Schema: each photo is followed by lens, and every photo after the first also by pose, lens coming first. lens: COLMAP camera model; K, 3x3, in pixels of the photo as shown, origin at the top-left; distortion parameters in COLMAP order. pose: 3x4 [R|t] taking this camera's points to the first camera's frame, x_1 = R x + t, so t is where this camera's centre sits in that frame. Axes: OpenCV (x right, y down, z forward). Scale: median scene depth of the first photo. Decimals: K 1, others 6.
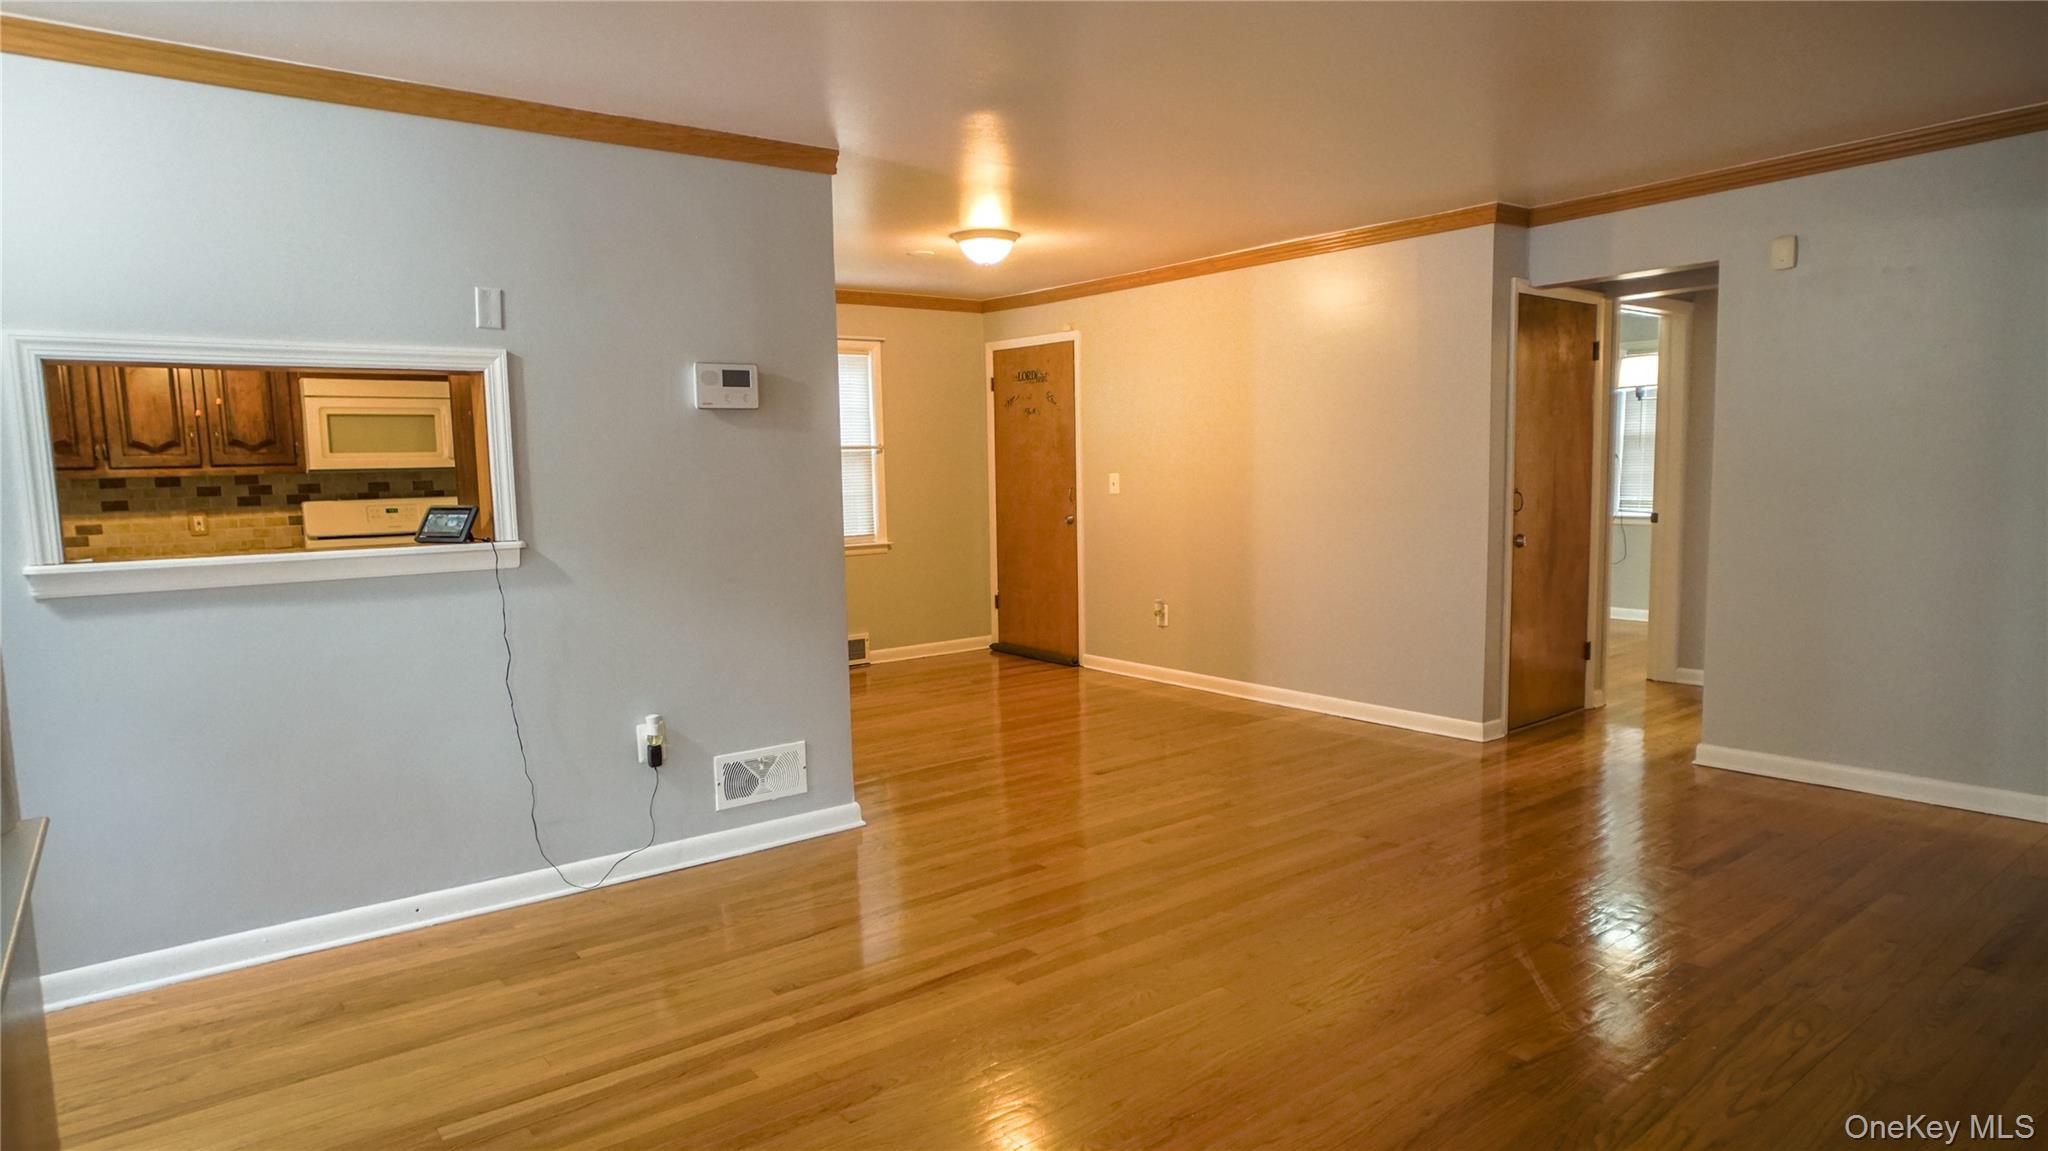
lens RADIAL K [[1181.7, 0, 1032.8], [0, 1181.7, 600.2], [0, 0, 1]] dist [-0.040172, 0.023988]
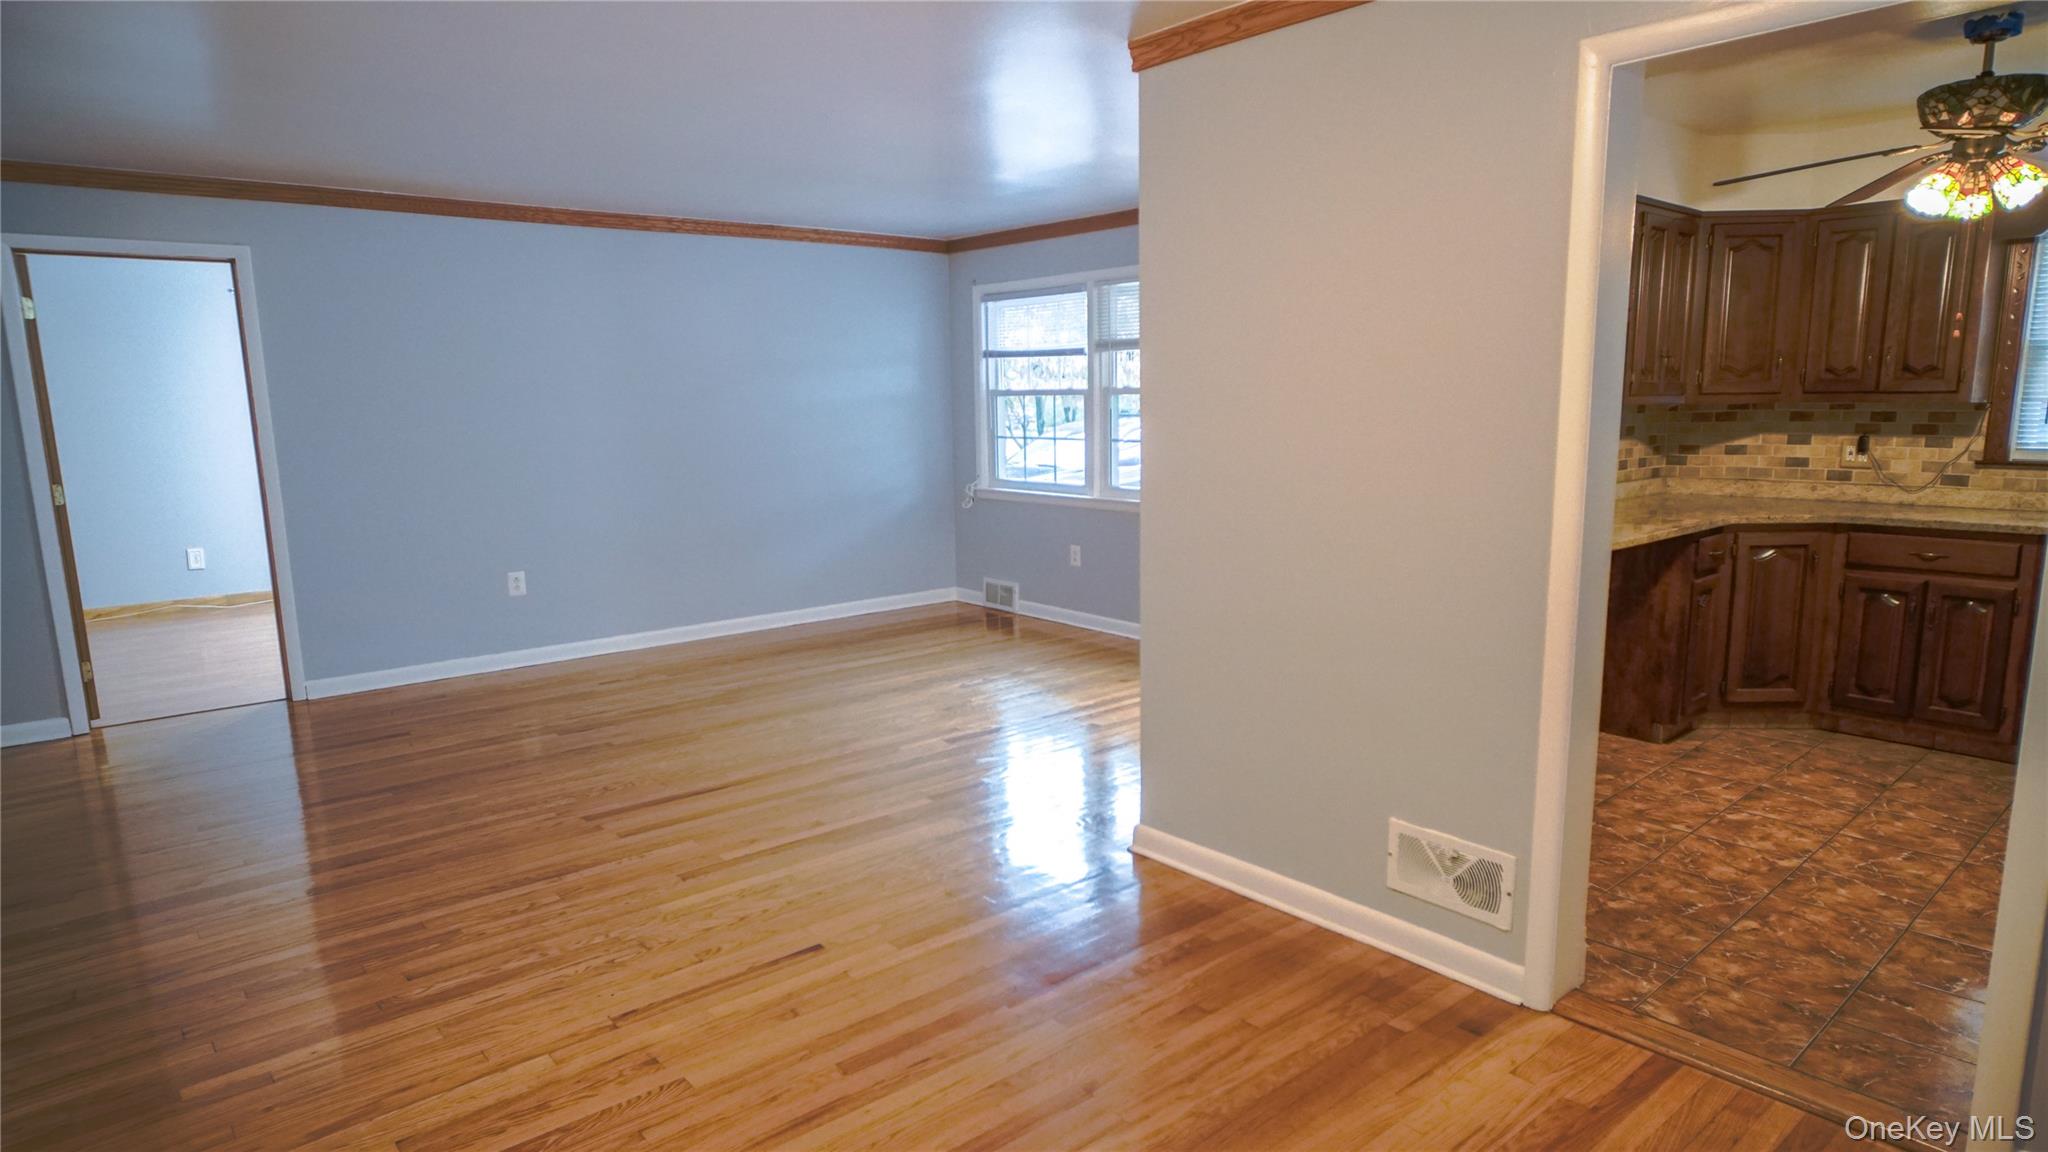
lens RADIAL K [[1181.7, 0, 1032.8], [0, 1181.7, 600.7], [0, 0, 1]] dist [-0.040172, 0.023988]
pose [[-0.998464, 0.043237, -0.034652, -0.053008], [0.031555, 0.957761, 0.285828, -0.244860], [0.045546, 0.284296, -0.957654, 1.870979]]
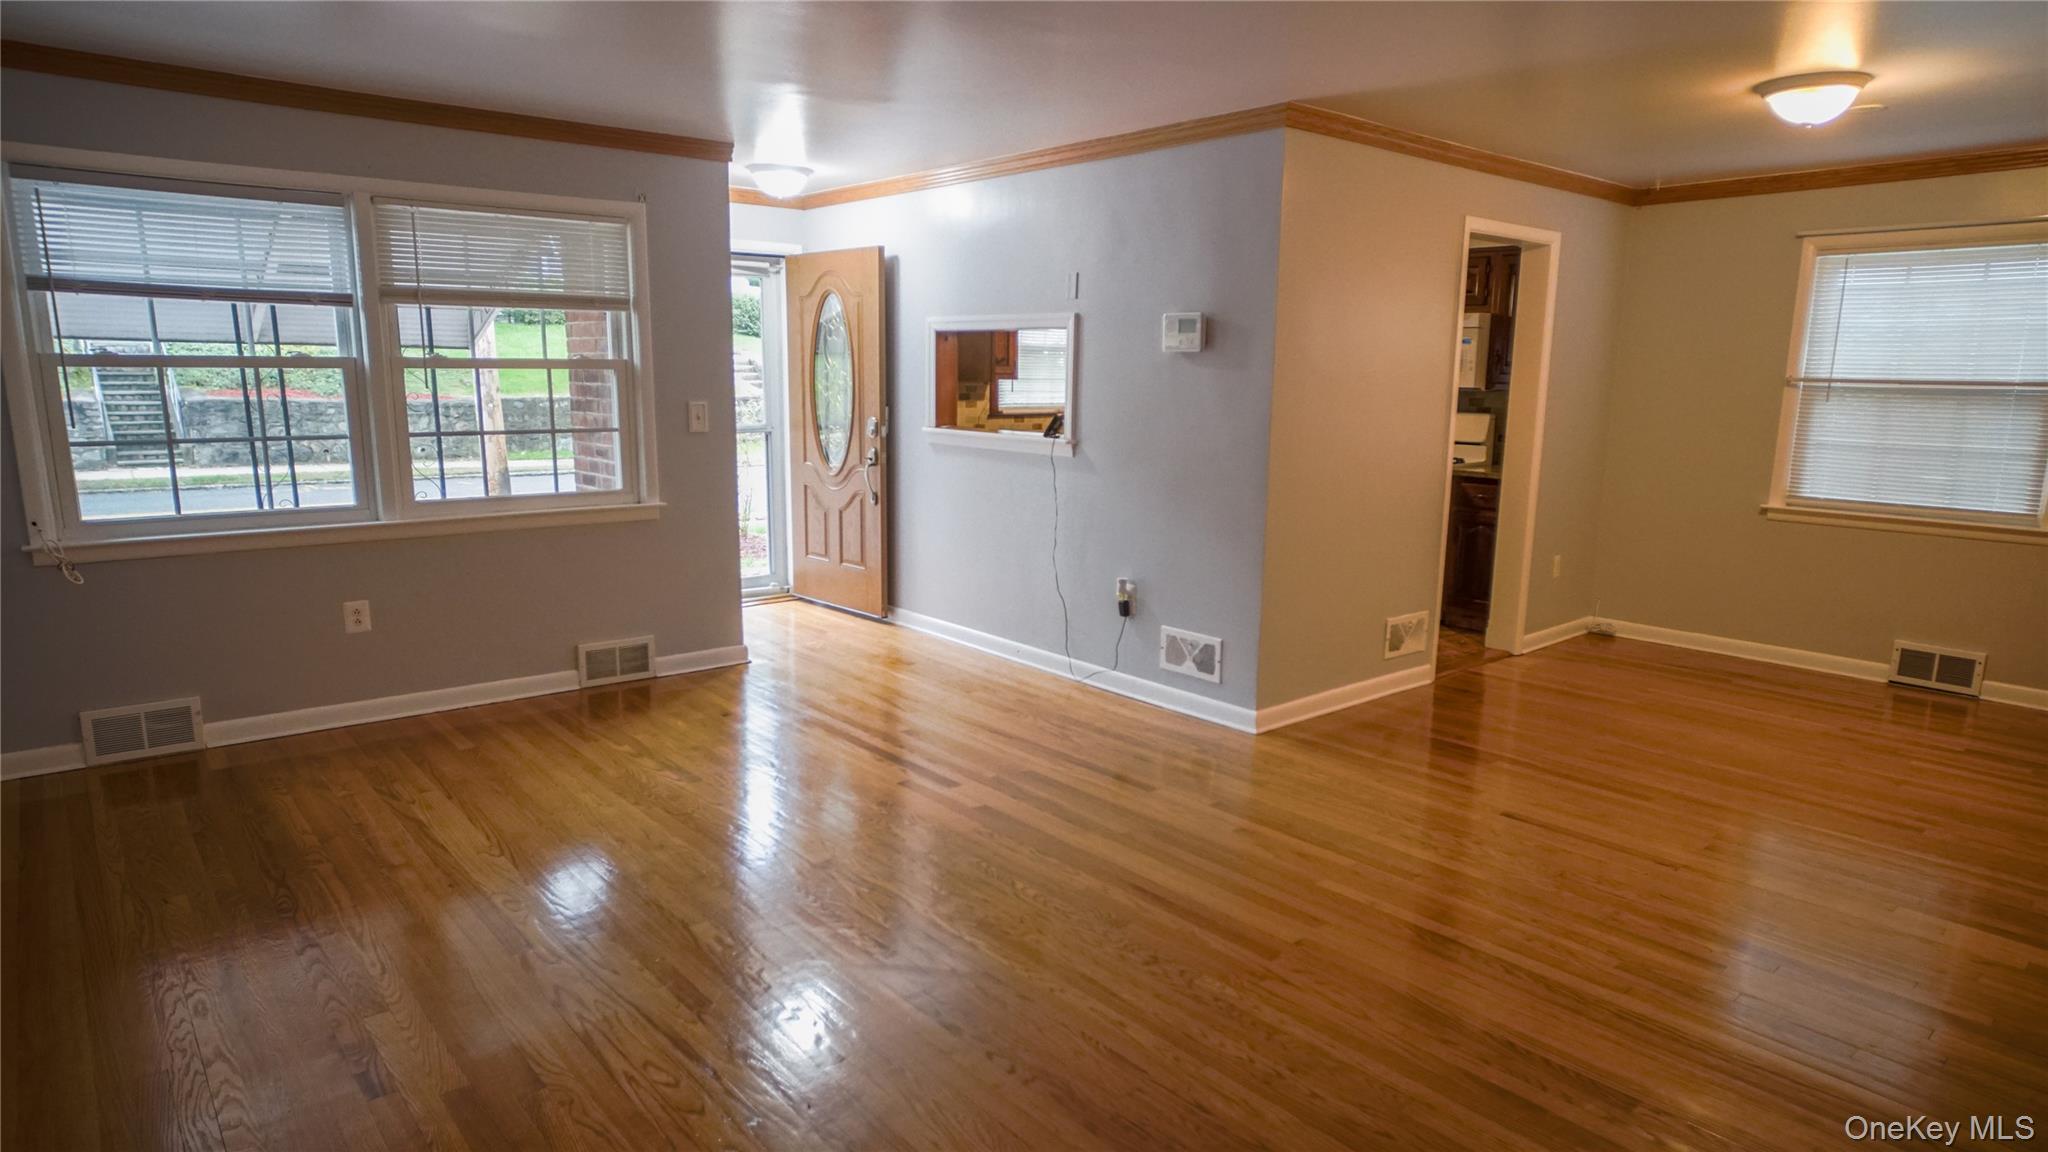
lens RADIAL K [[1181.7, 0, 1032.8], [0, 1181.7, 600.7], [0, 0, 1]] dist [-0.040172, 0.023988]
pose [[0.040543, 0.216623, -0.975413, 0.937302], [-0.127475, 0.969360, 0.209981, -0.139981], [0.991013, 0.115827, 0.066915, 0.746901]]
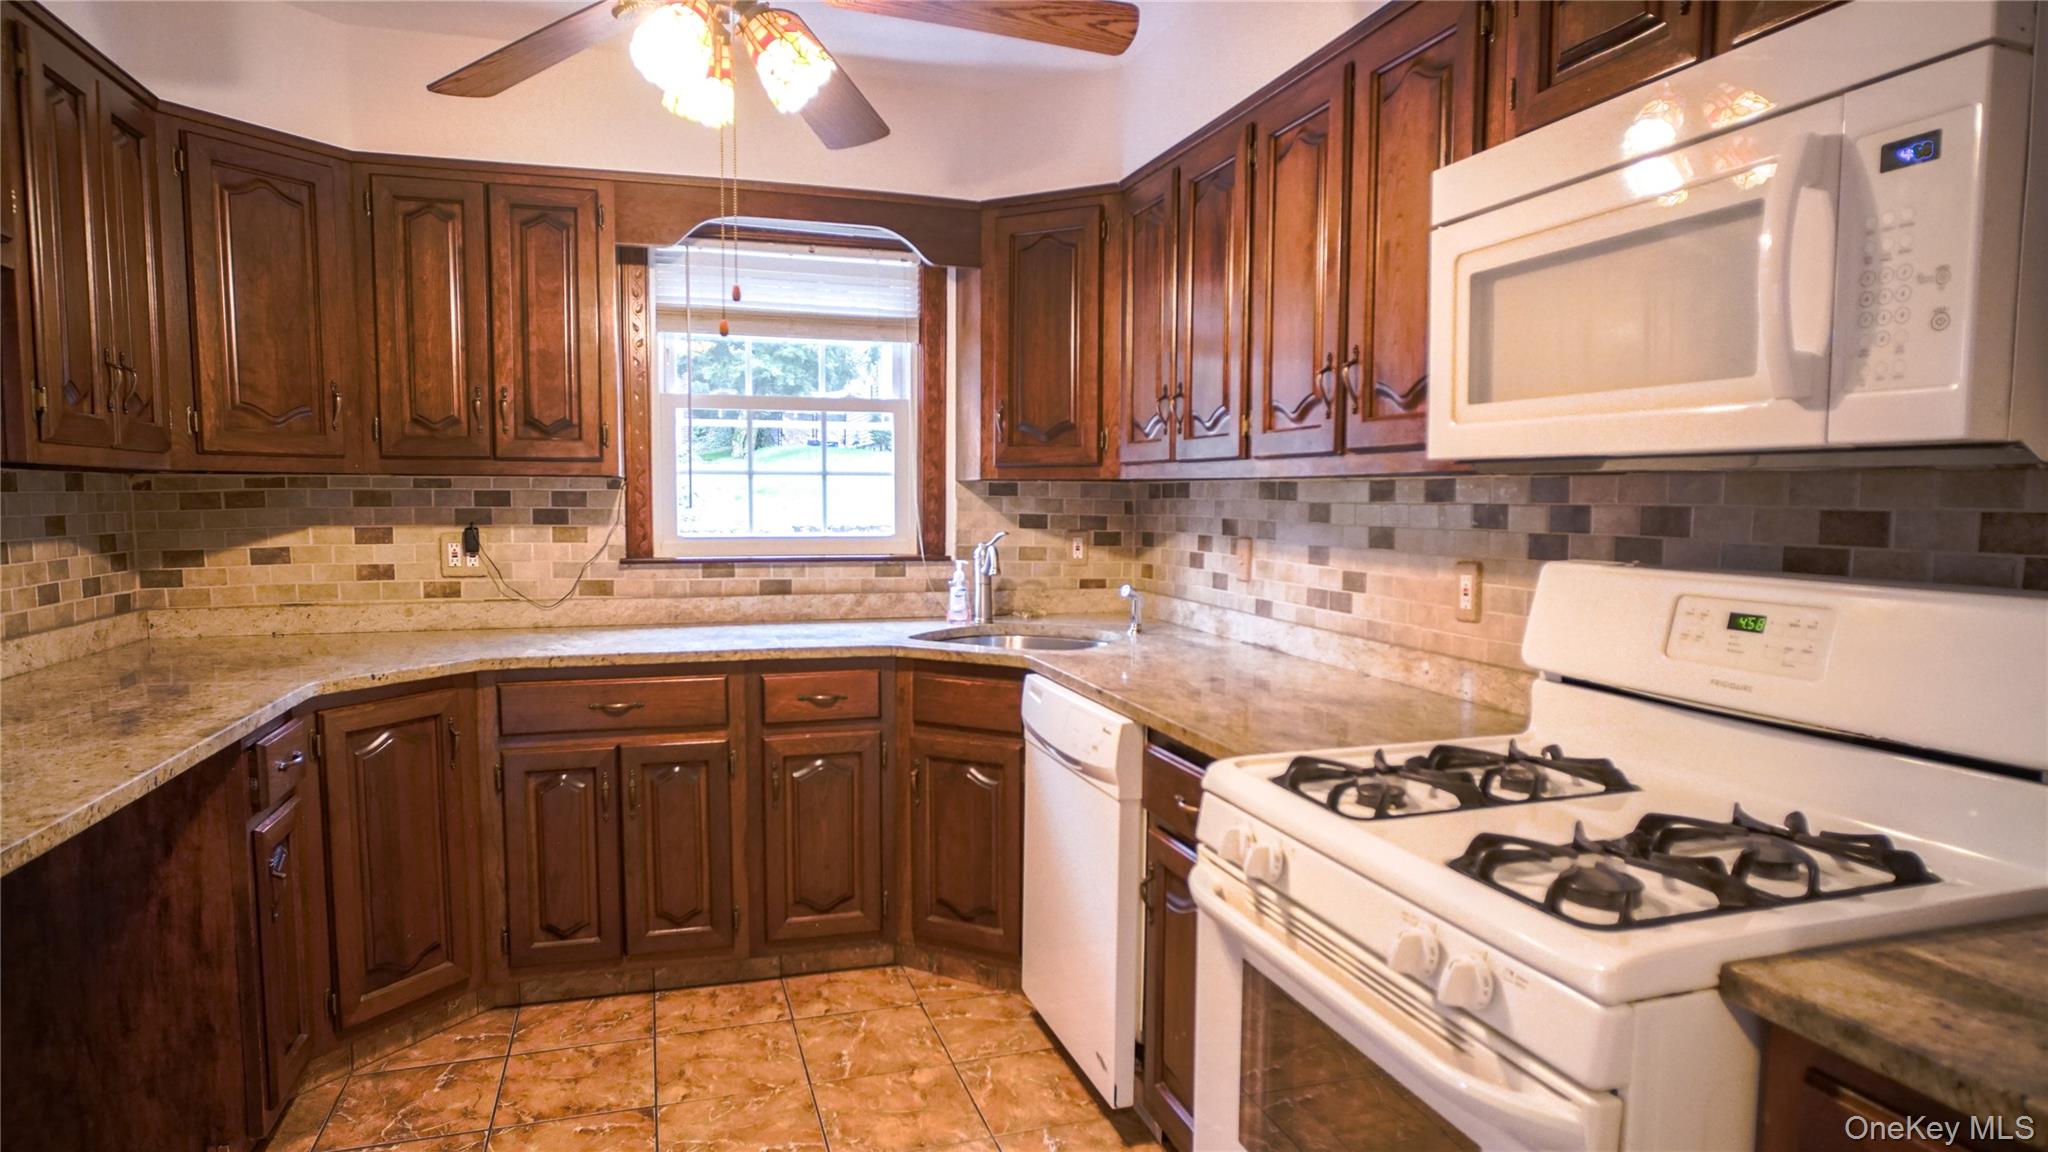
lens RADIAL K [[1181.7, 0, 1032.8], [0, 1181.7, 600.7], [0, 0, 1]] dist [-0.040172, 0.023988]
pose [[-0.359601, 0.103416, -0.927357, -0.361378], [-0.105066, 0.983032, 0.150366, -0.145879], [0.927172, 0.151506, -0.342634, 1.332140]]
